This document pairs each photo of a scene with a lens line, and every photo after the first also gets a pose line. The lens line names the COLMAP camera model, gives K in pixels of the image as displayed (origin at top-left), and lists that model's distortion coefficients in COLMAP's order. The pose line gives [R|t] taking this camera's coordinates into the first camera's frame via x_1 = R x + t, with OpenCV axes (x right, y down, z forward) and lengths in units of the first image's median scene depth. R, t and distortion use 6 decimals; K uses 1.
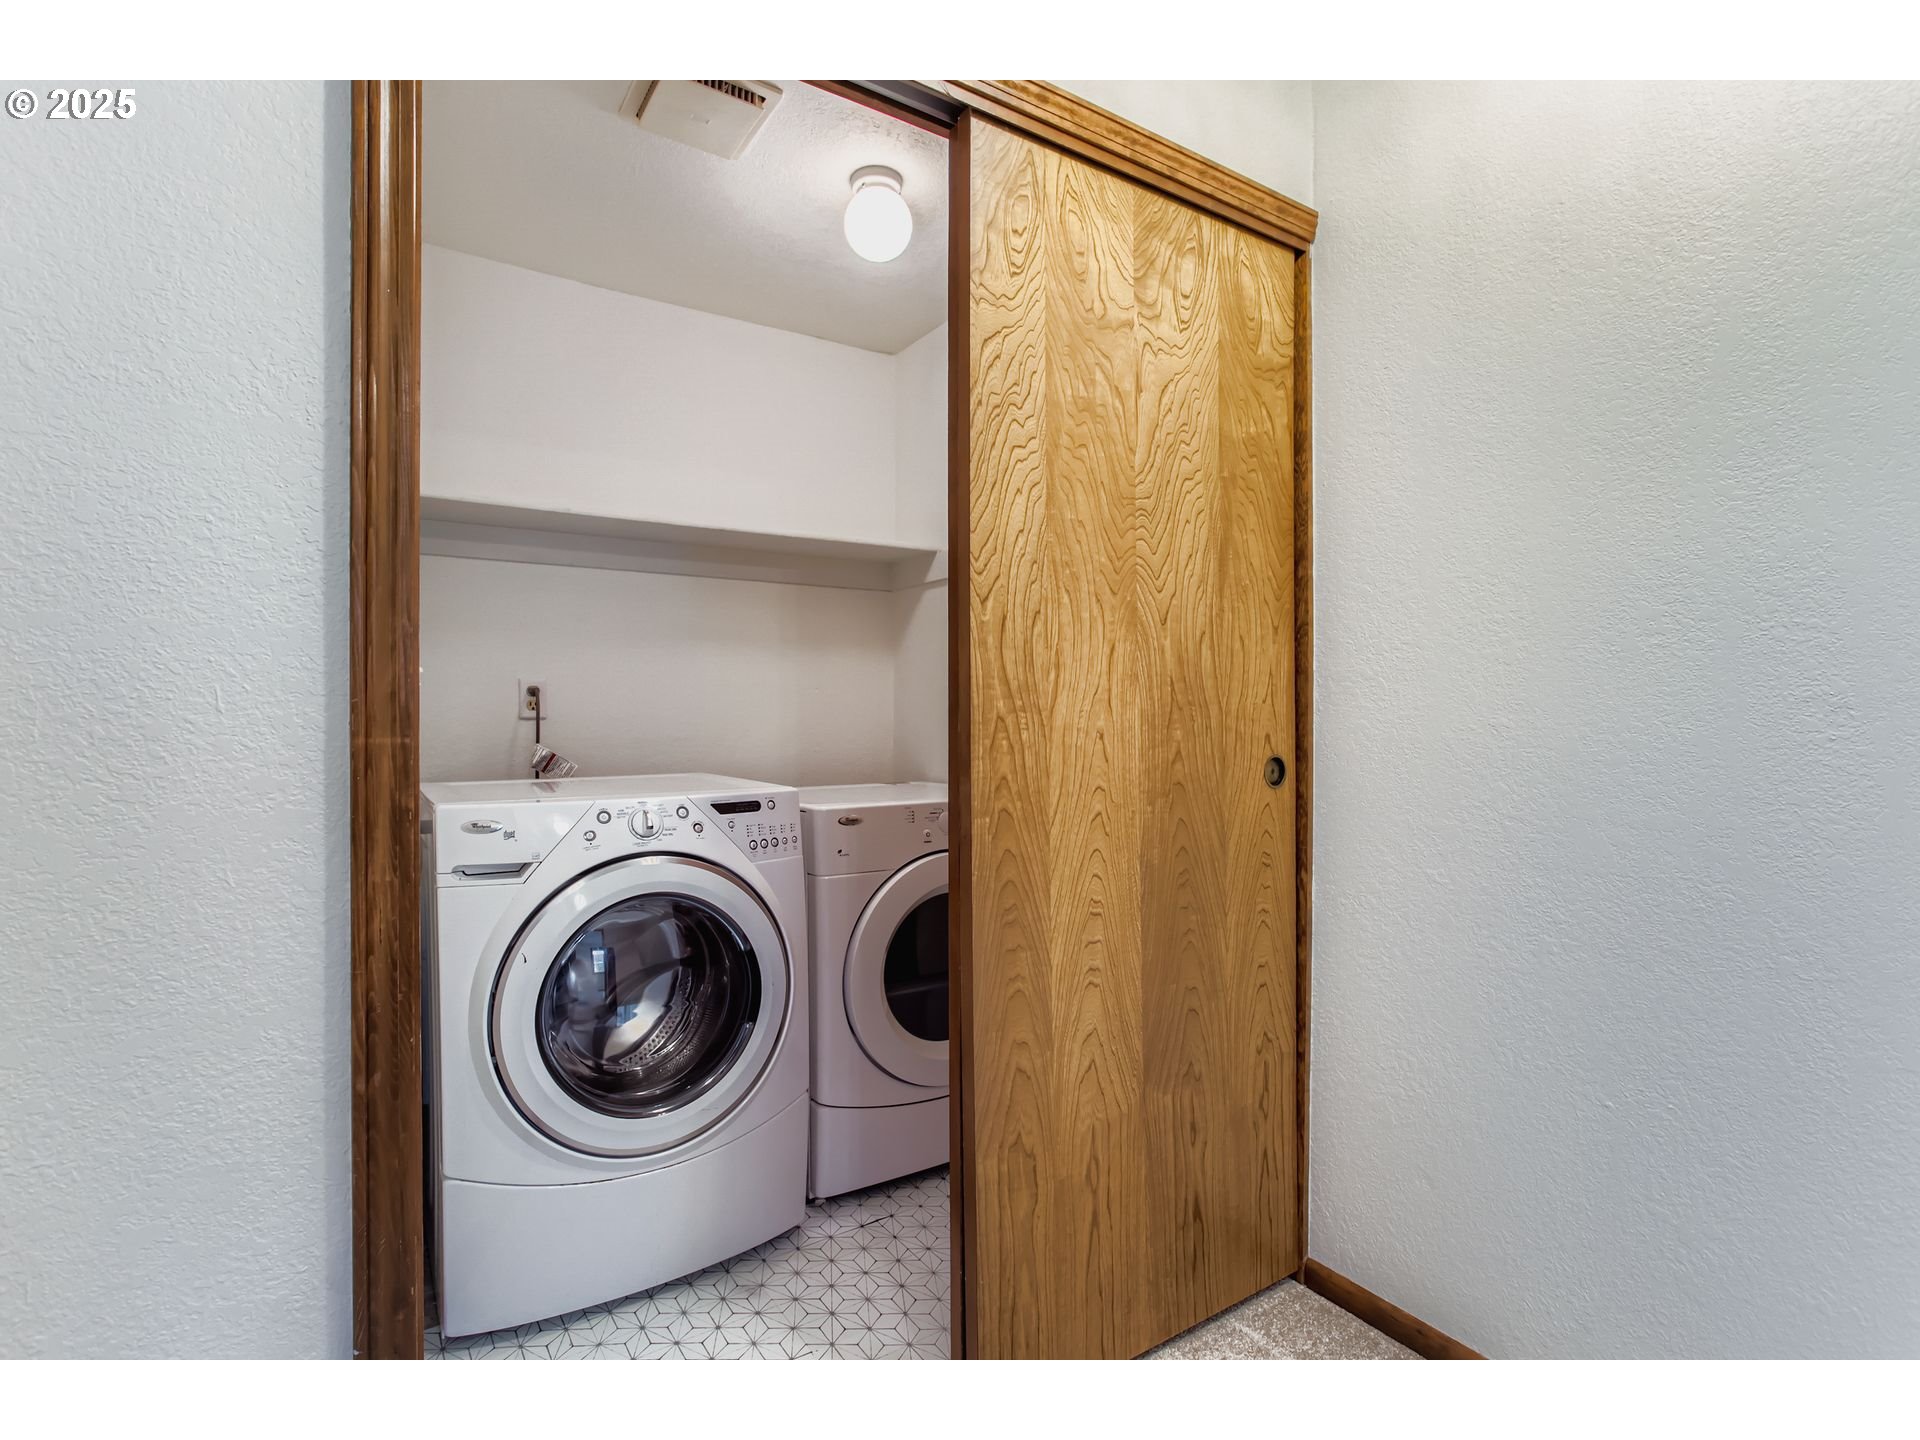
lens RADIAL K [[924.6, 0, 960.0], [0, 924.6, 720.0], [0, 0, 1]] dist [-0.026645, 0.000413]
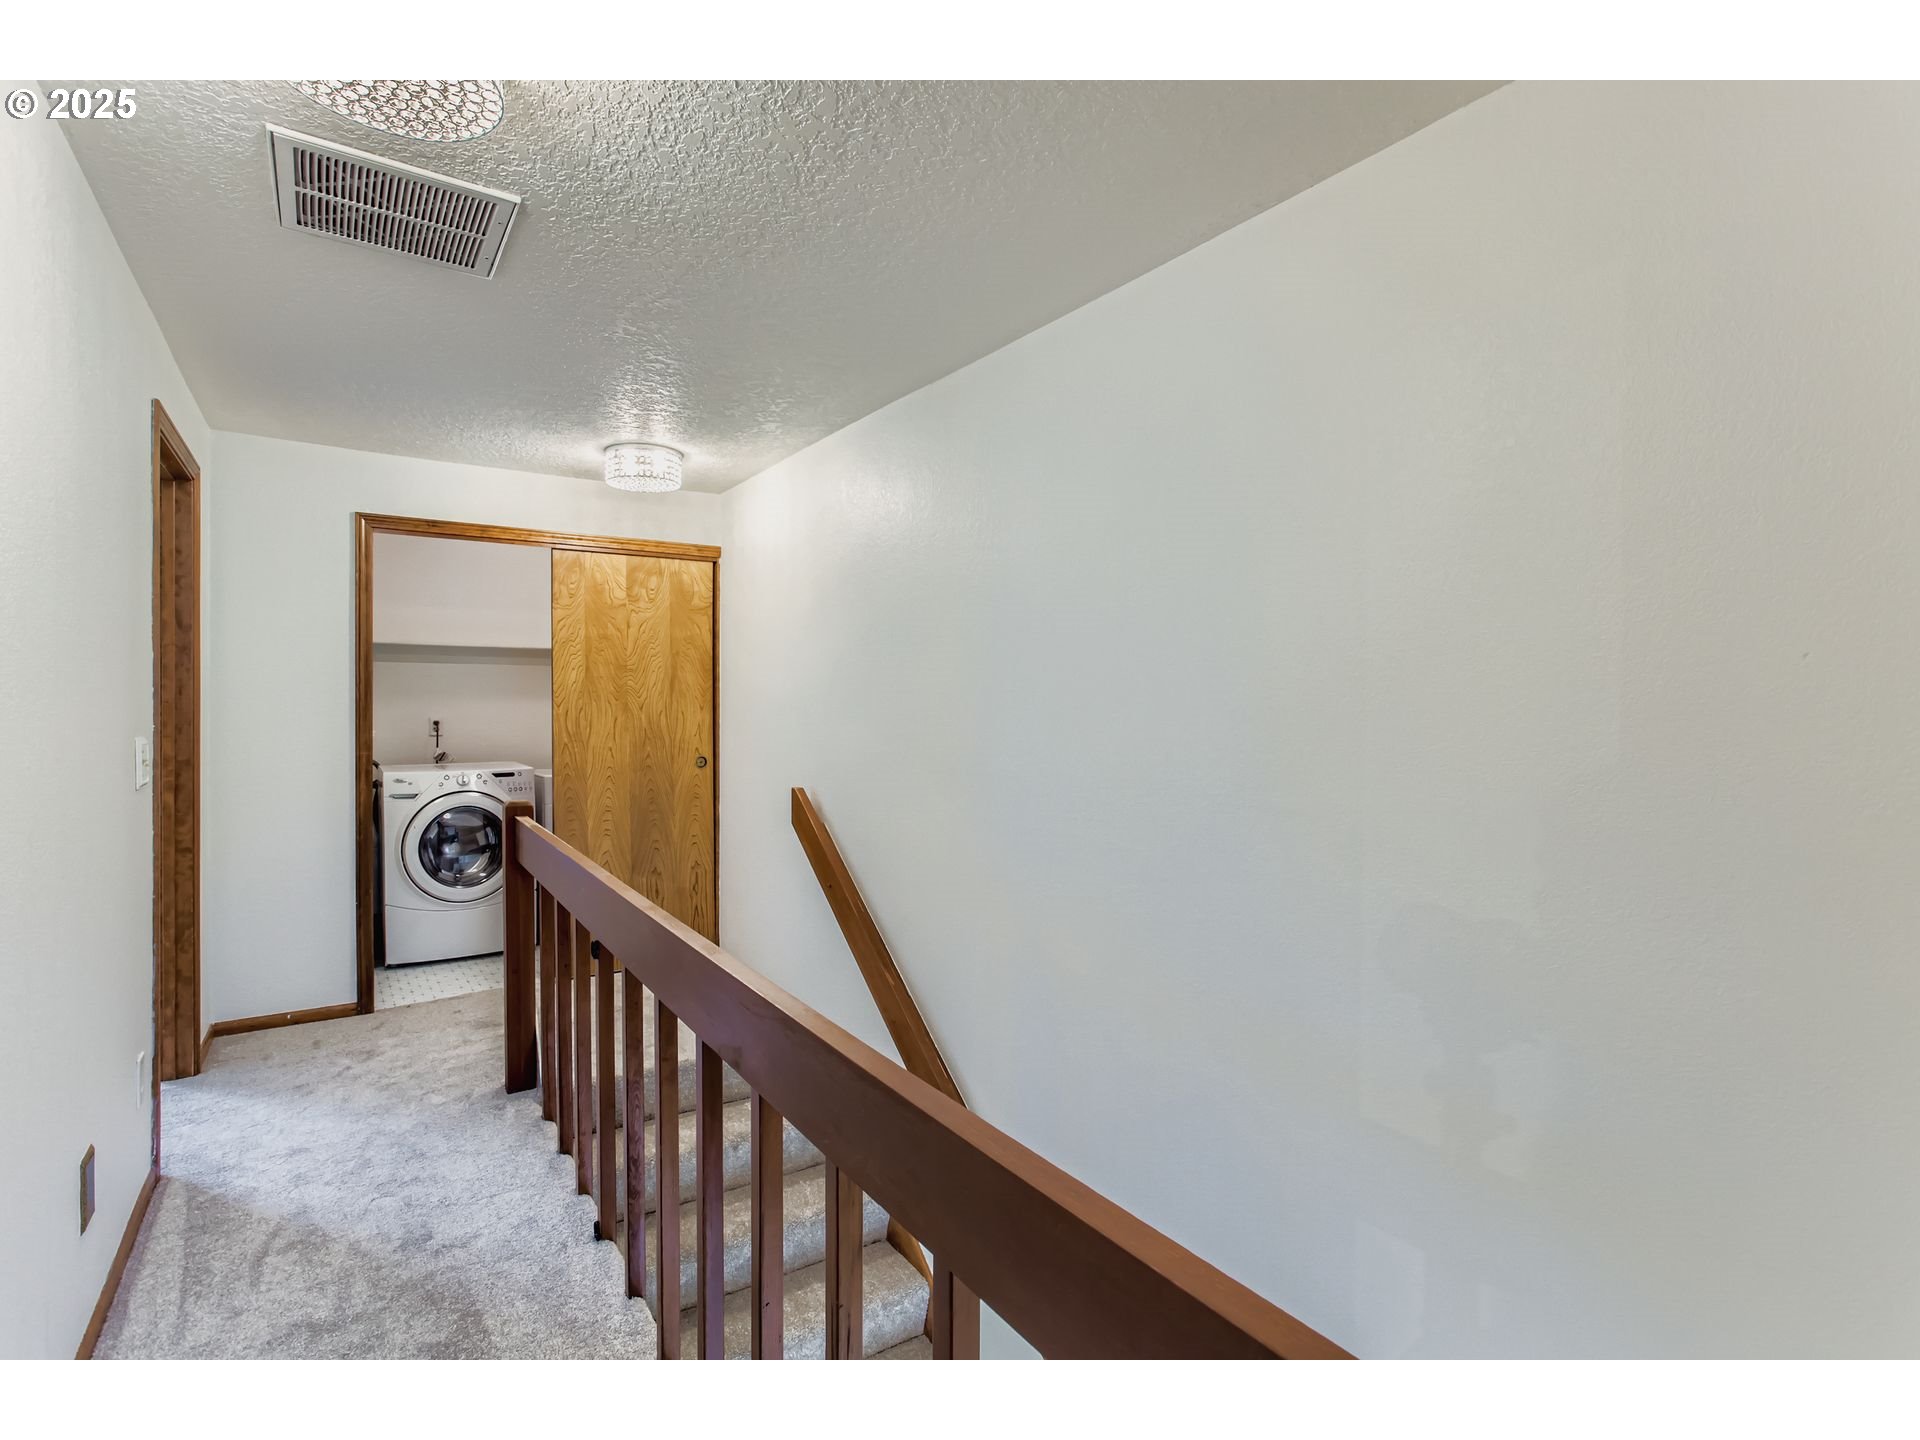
lens RADIAL K [[970.1, 0, 956.8], [0, 970.1, 713.2], [0, 0, 1]] dist [-0.000678, 0.000067]
pose [[0.999828, 0.004168, -0.018092, 1.163038], [-0.004058, 0.999973, 0.006112, -0.107439], [0.018117, -0.006038, 0.999818, -1.821285]]
